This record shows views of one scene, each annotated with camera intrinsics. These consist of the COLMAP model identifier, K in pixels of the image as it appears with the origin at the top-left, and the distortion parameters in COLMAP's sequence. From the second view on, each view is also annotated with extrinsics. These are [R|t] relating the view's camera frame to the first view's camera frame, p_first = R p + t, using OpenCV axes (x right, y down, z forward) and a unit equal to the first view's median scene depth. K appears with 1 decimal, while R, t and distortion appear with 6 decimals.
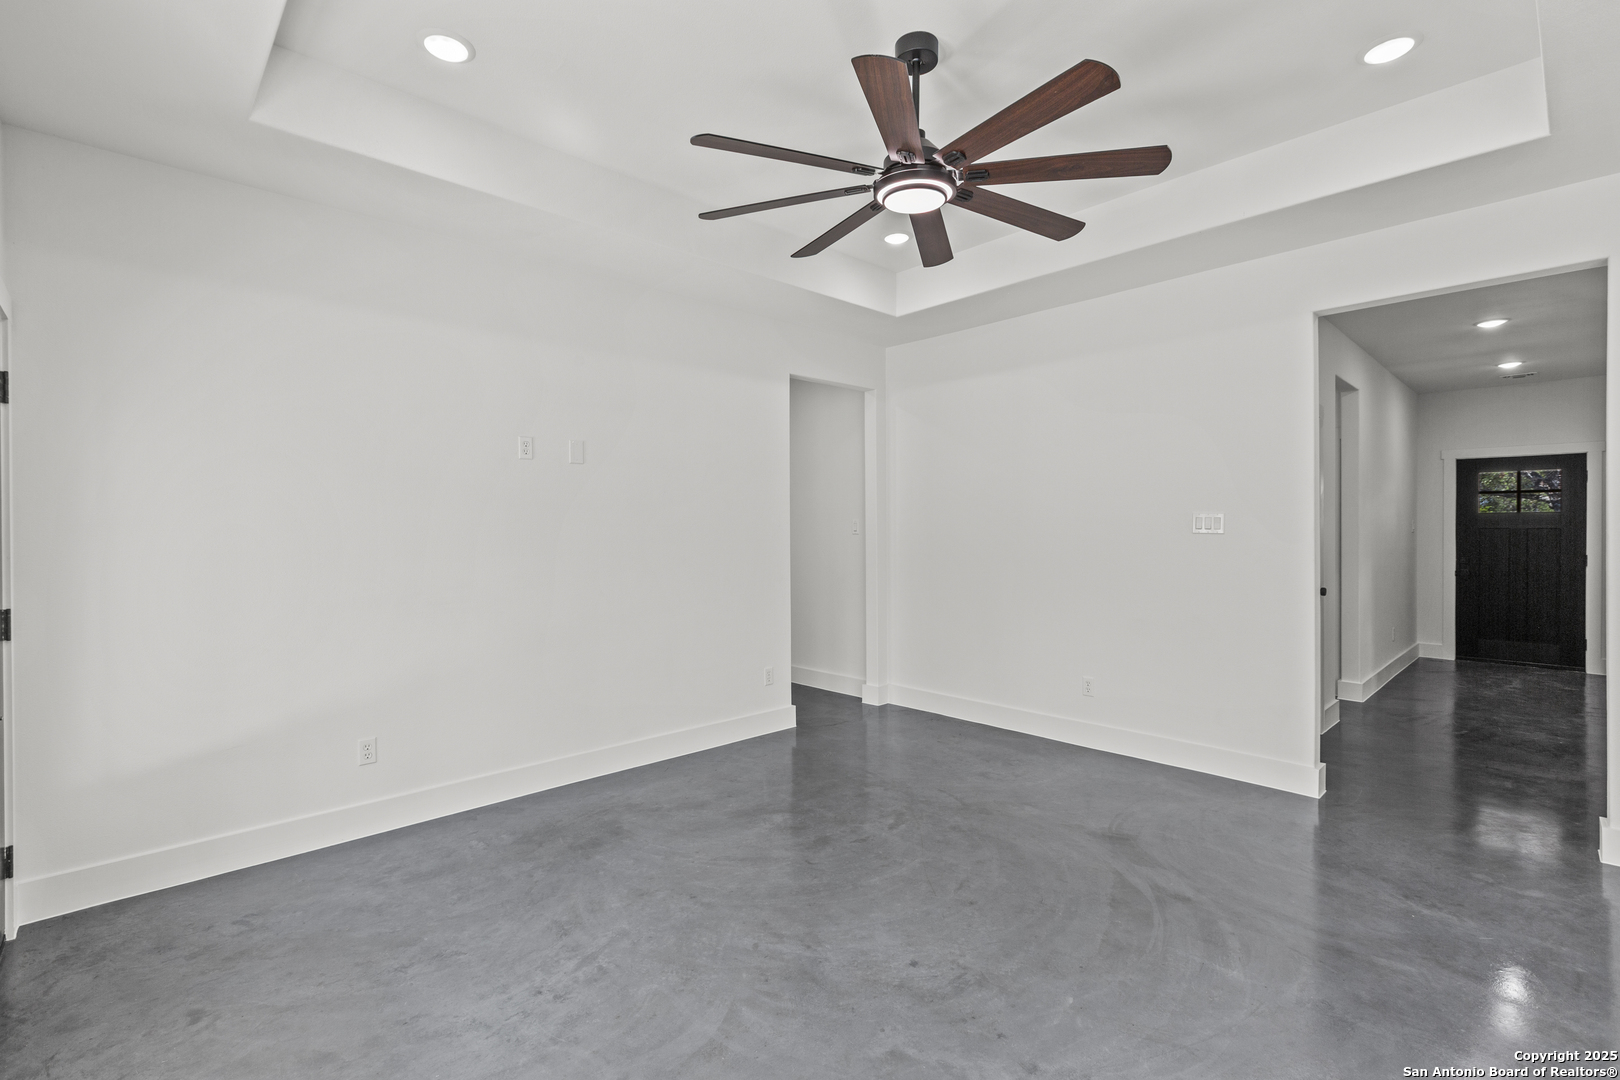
lens RADIAL K [[731.9, 0, 803.3], [0, 731.9, 535.7], [0, 0, 1]] dist [0.000863, -0.000059]
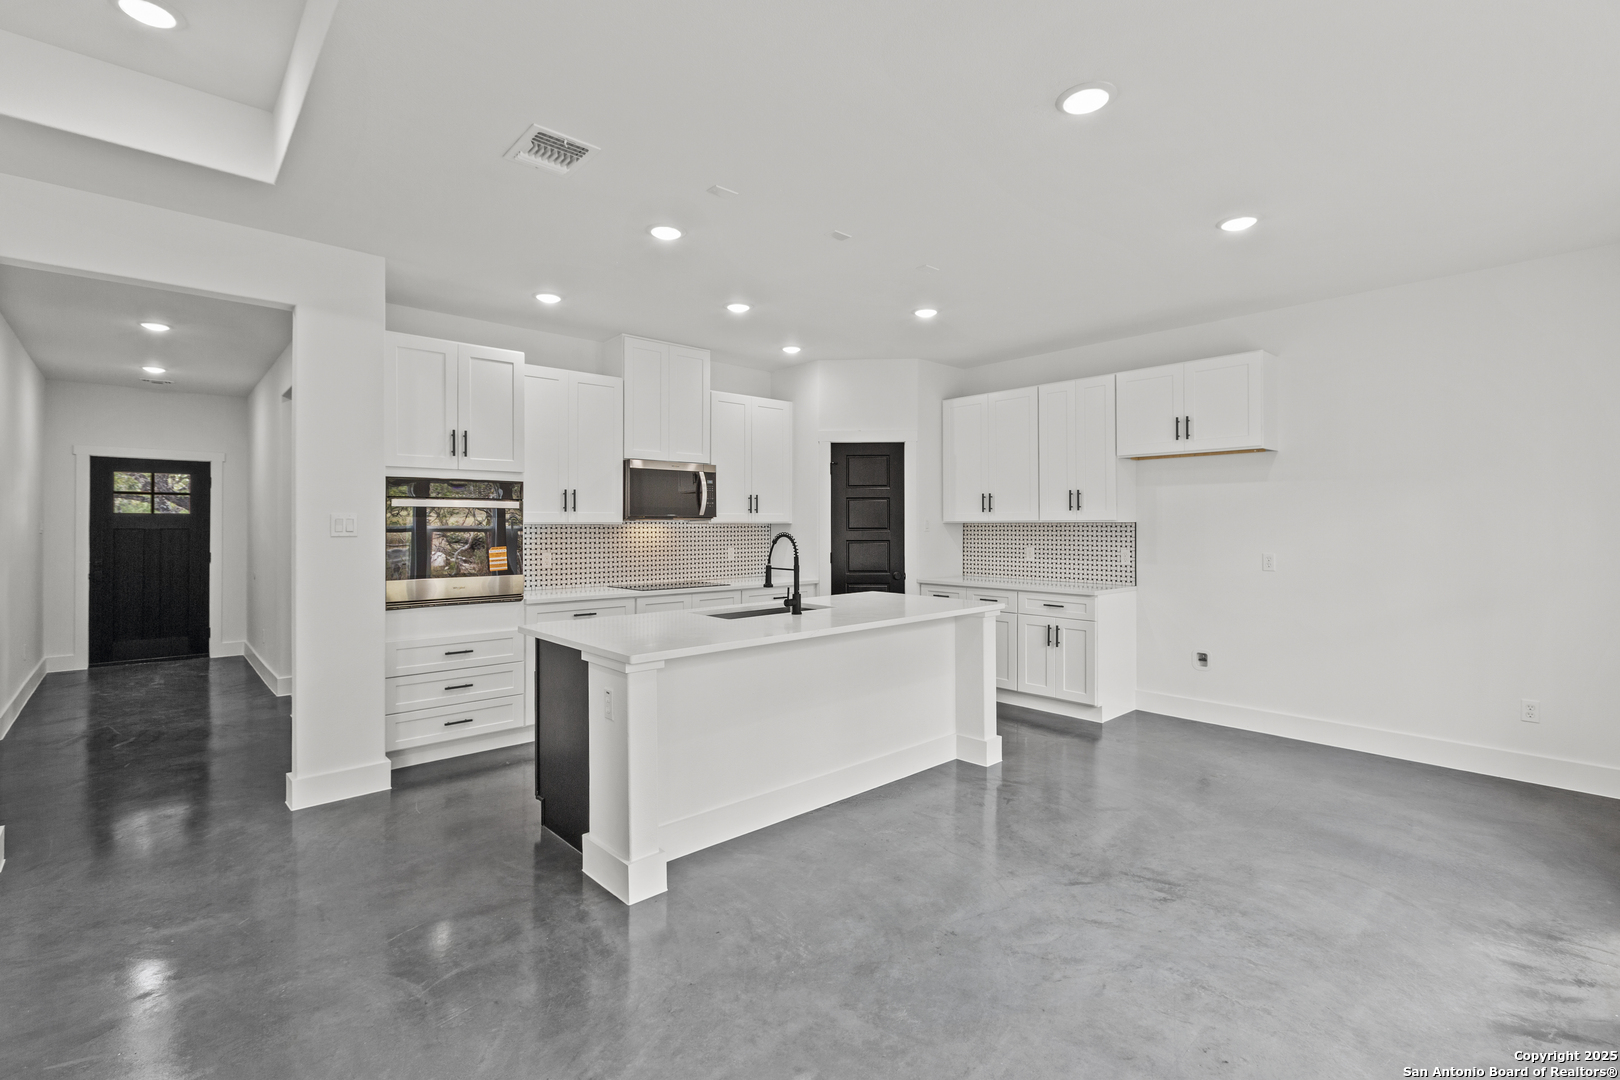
lens RADIAL K [[731.9, 0, 807.7], [0, 731.9, 519.3], [0, 0, 1]] dist [0.000863, -0.000059]
pose [[0.022640, 0.010594, 0.999688, -0.035899], [0.011581, 0.999874, -0.010858, -0.001474], [-0.999677, 0.011823, 0.022515, 0.056663]]
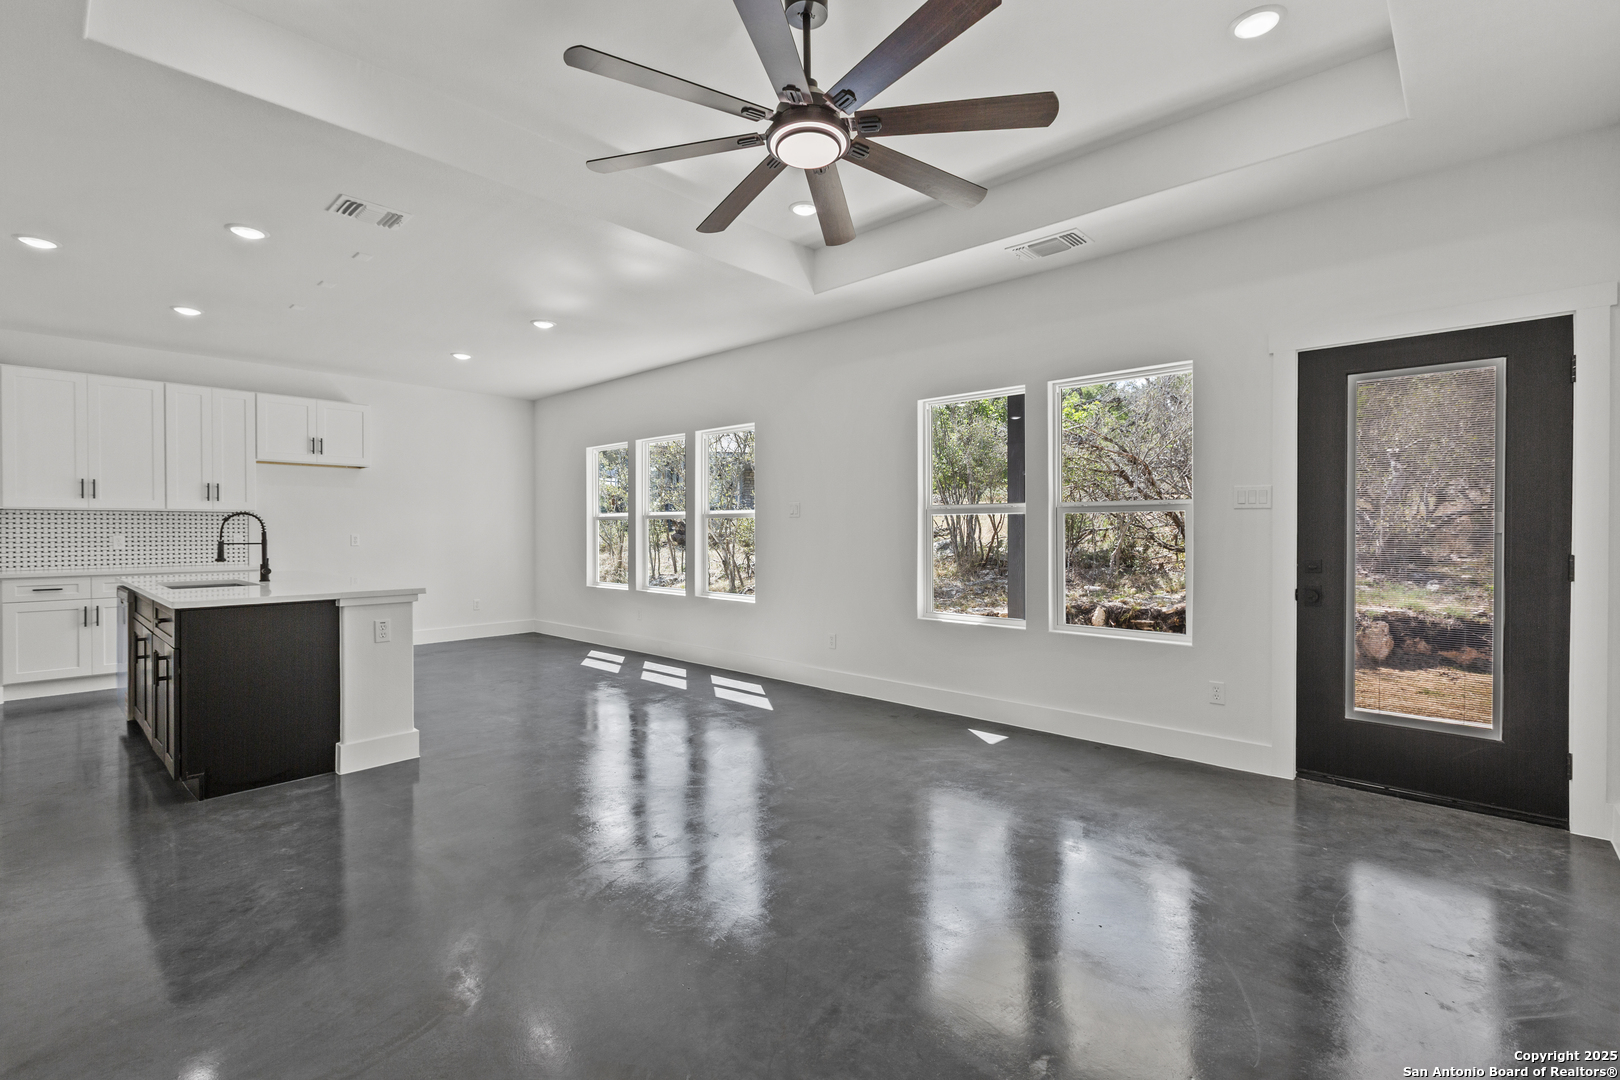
lens RADIAL K [[731.9, 0, 812.6], [0, 731.9, 534.5], [0, 0, 1]] dist [0.000863, -0.000059]
pose [[-0.997908, 0.006021, -0.064364, 0.056568], [0.005007, 0.999861, 0.015904, 0.012218], [0.064451, 0.015548, -0.997800, 0.644313]]
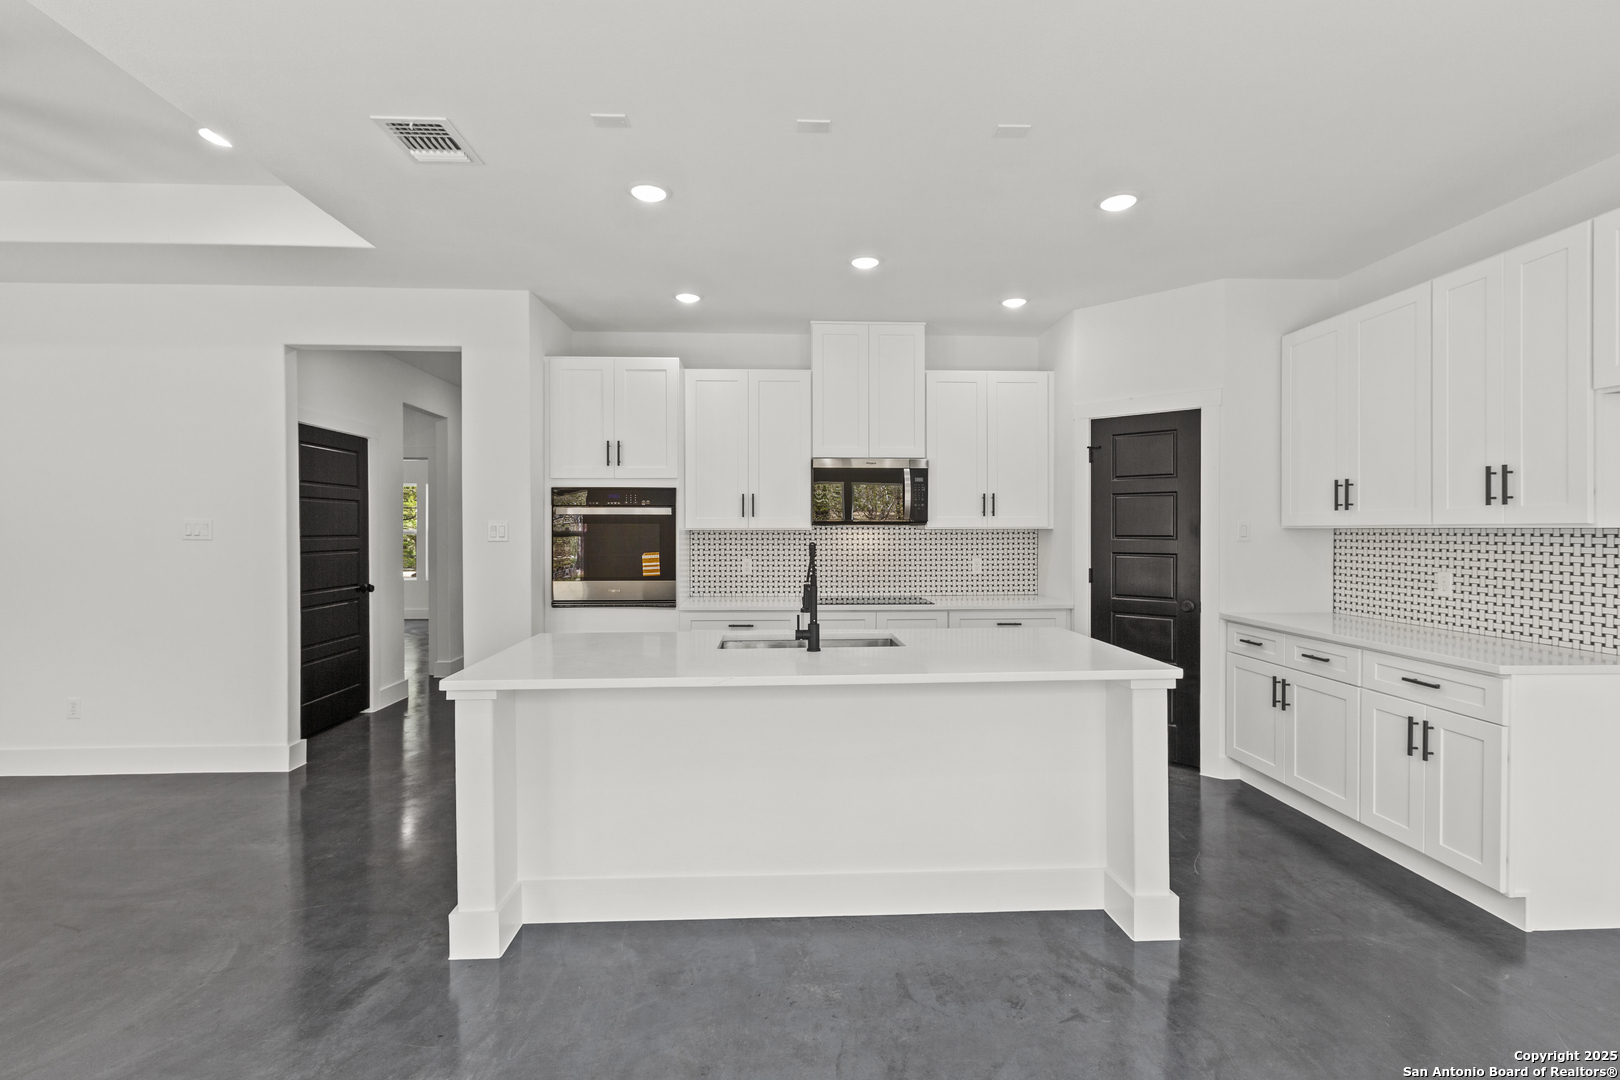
lens RADIAL K [[731.9, 0, 806.2], [0, 731.9, 531.0], [0, 0, 1]] dist [0.000863, -0.000059]
pose [[0.653630, 0.001118, 0.756814, 0.161261], [0.006353, 0.999956, -0.006965, -0.001255], [-0.756788, 0.009361, 0.653594, -0.152042]]
